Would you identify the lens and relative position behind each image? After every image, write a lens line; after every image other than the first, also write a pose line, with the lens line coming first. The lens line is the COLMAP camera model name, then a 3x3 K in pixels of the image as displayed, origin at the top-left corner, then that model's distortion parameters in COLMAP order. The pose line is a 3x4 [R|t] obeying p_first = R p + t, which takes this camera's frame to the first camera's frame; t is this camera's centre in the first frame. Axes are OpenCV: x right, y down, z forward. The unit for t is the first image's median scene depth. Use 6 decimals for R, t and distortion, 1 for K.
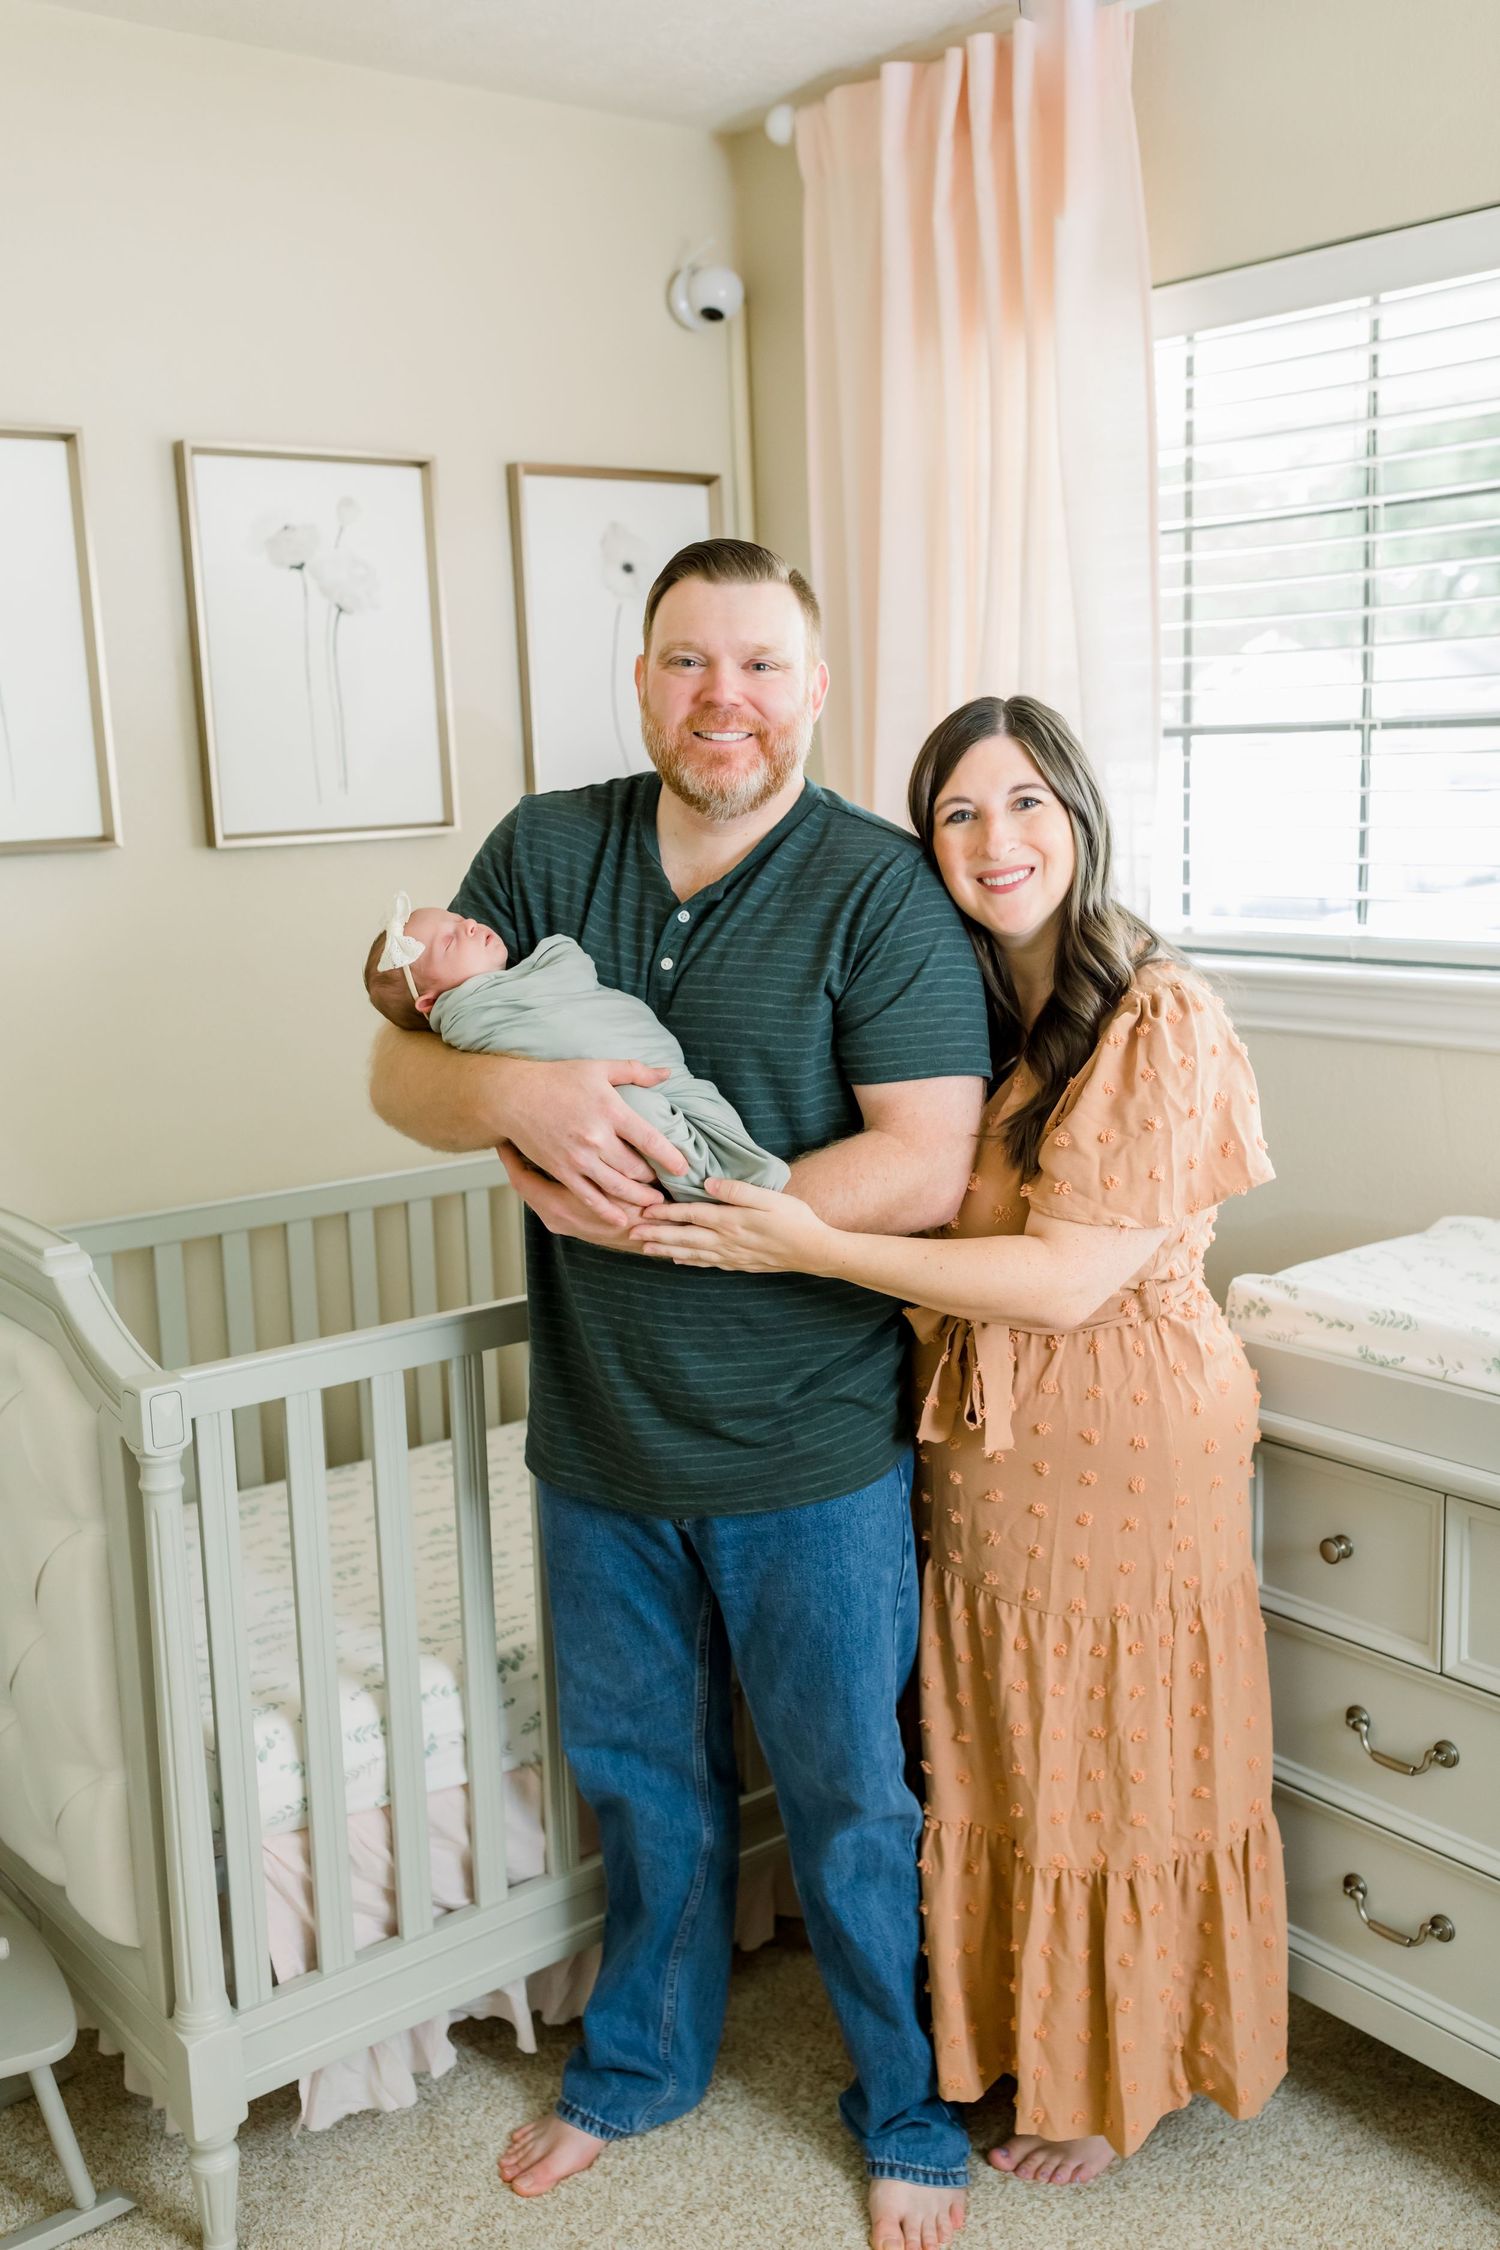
lens RADIAL K [[2138.8, 0, 752.3], [0, 2138.8, 1136.6], [0, 0, 1]] dist [0.003359, 0.000000]
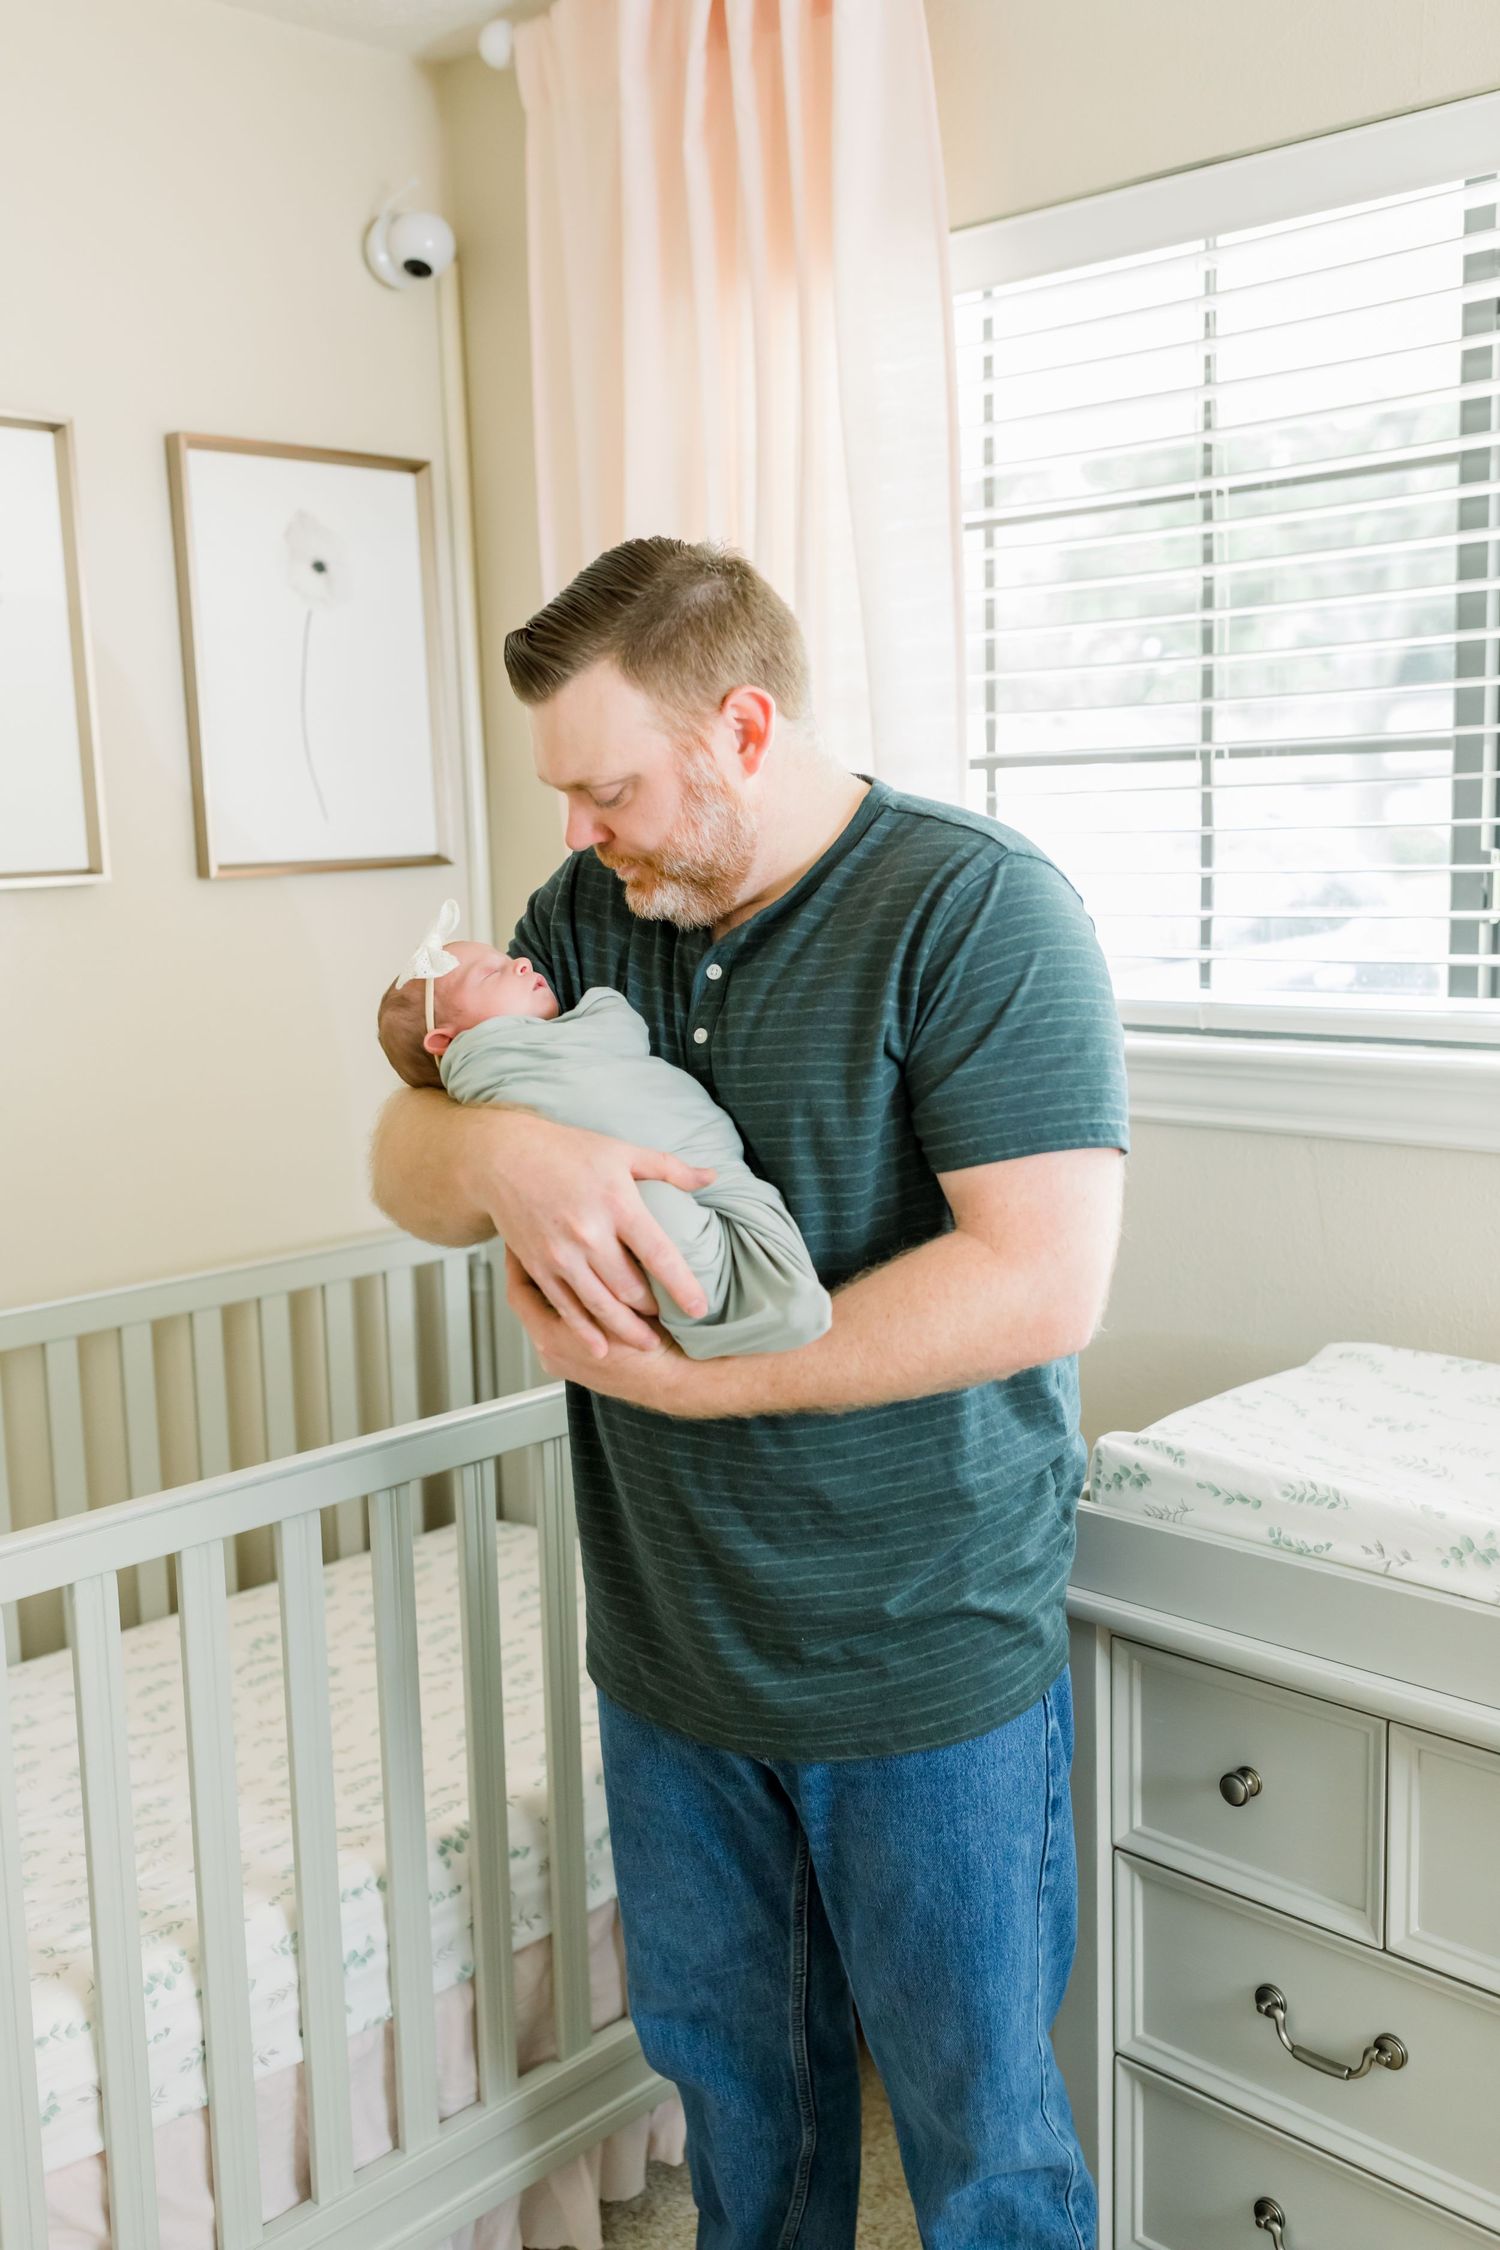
lens RADIAL K [[2138.8, 0, 751.2], [0, 2138.8, 1137.3], [0, 0, 1]] dist [0.003359, 0.000000]
pose [[0.991888, -0.013874, 0.126352, 0.000389], [0.017973, 0.999347, -0.031356, -0.021042], [-0.125835, 0.033372, 0.991490, 0.226066]]
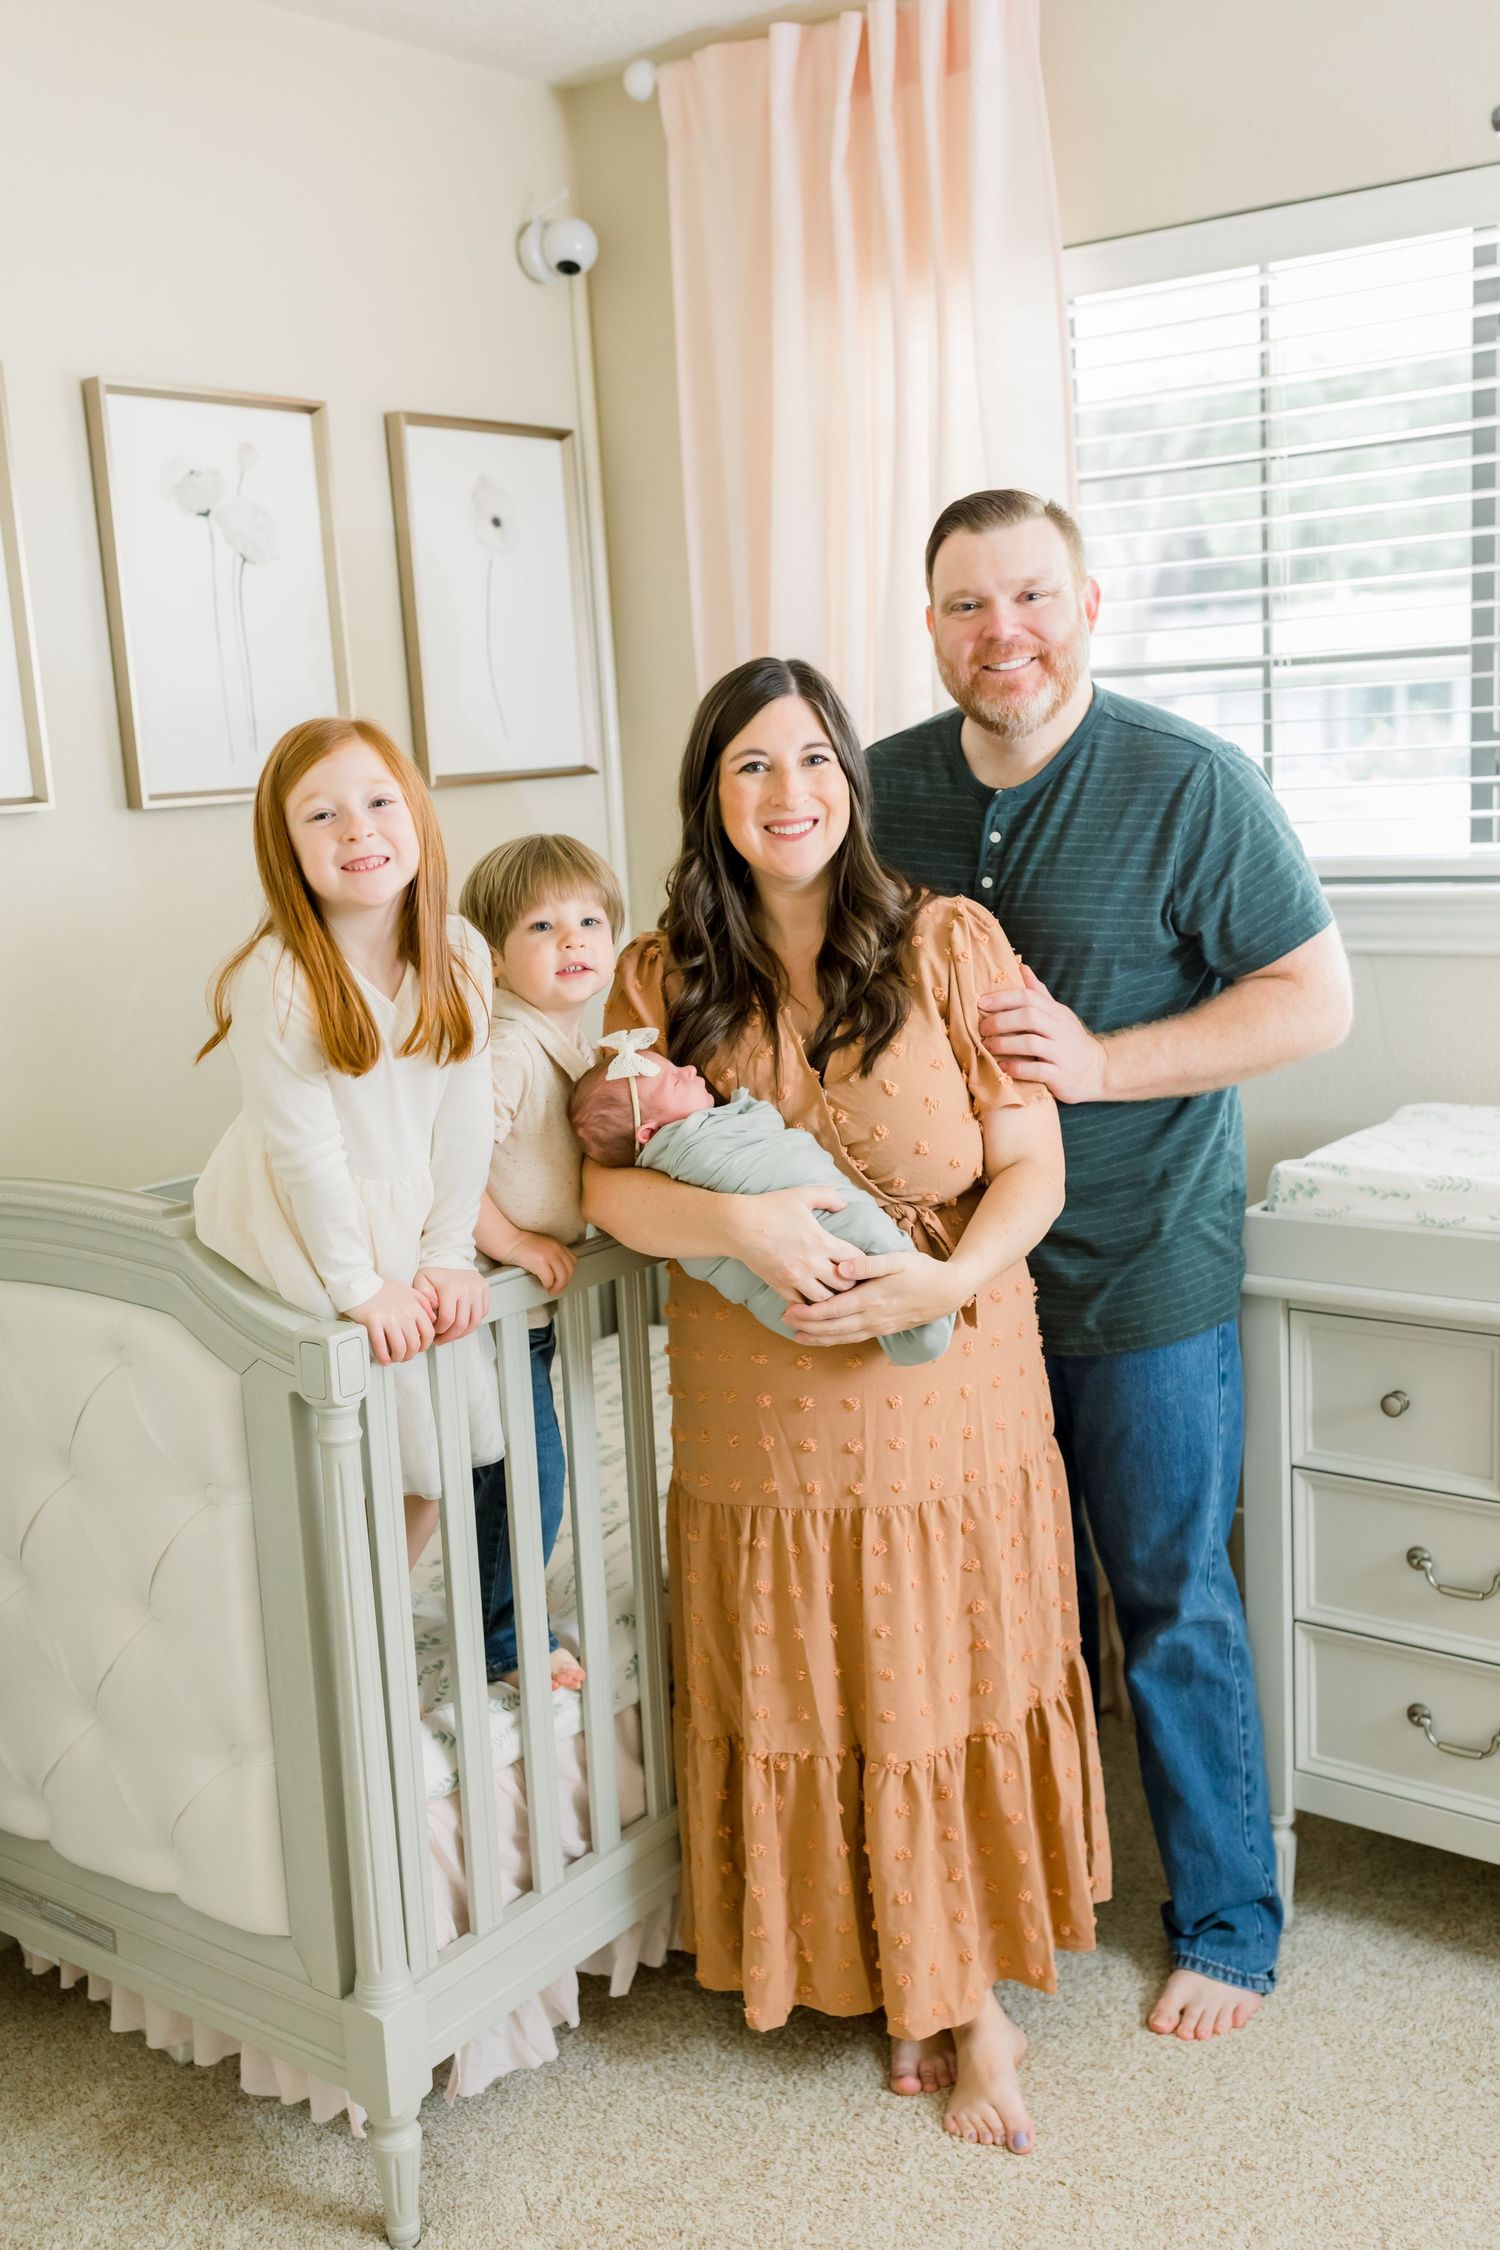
lens RADIAL K [[2236.8, 0, 755.7], [0, 2236.8, 1123.9], [0, 0, 1]] dist [0.002708, 0.000000]
pose [[0.969103, -0.061184, 0.238947, -0.287191], [0.064580, 0.997892, -0.006402, 0.034939], [-0.238051, 0.021635, 0.971012, -0.029170]]
